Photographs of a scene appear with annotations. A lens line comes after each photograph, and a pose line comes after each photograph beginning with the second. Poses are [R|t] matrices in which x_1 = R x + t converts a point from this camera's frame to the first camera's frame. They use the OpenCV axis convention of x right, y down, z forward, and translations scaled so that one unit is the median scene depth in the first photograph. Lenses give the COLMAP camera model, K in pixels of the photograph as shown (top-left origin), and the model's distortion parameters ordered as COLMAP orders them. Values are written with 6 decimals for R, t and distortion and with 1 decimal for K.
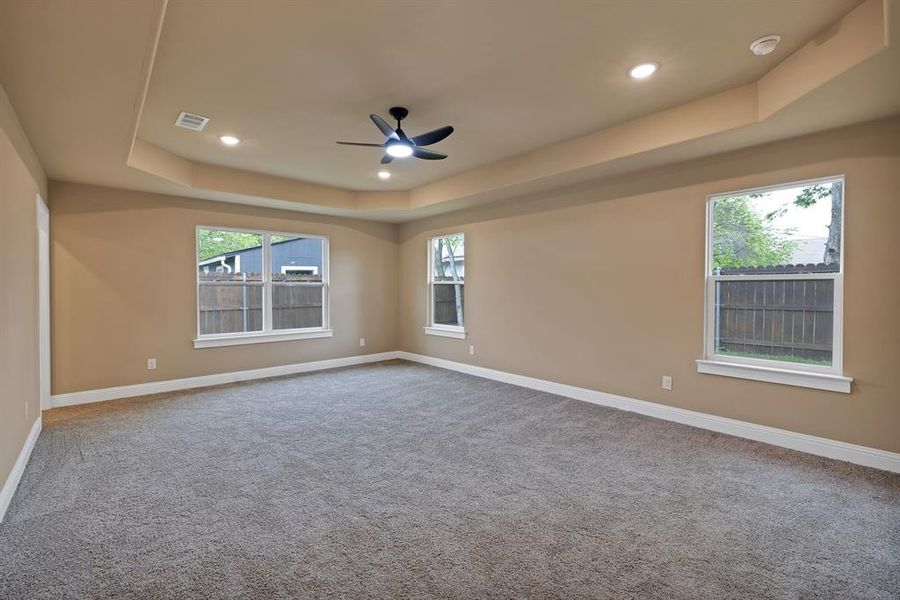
lens RADIAL K [[391.8, 0, 451.3], [0, 391.8, 284.8], [0, 0, 1]] dist [0.000991, 0.000090]
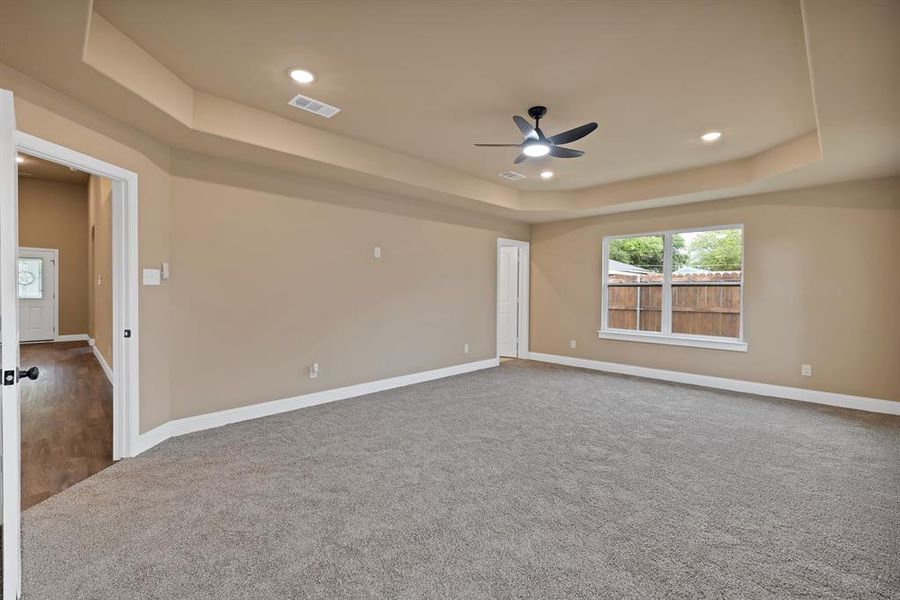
lens RADIAL K [[393.2, 0, 452.3], [0, 393.2, 289.7], [0, 0, 1]] dist [0.000426, 0.000047]
pose [[0.063929, 0.005053, -0.997942, 0.552246], [0.003930, 0.999978, 0.005315, 0.002967], [0.997947, -0.004262, 0.063908, 0.472970]]
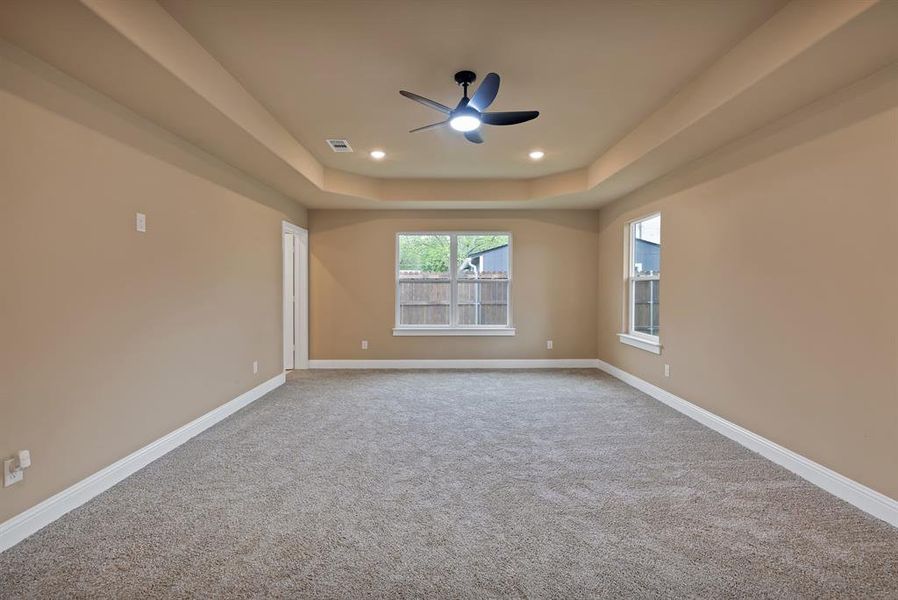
lens RADIAL K [[391.0, 0, 449.1], [0, 391.0, 290.9], [0, 0, 1]] dist [0.002553, 0.000493]
pose [[0.753439, 0.010142, -0.657439, 0.260560], [0.004856, 0.999768, 0.020988, 0.001573], [0.657500, -0.019005, 0.753215, 0.220844]]
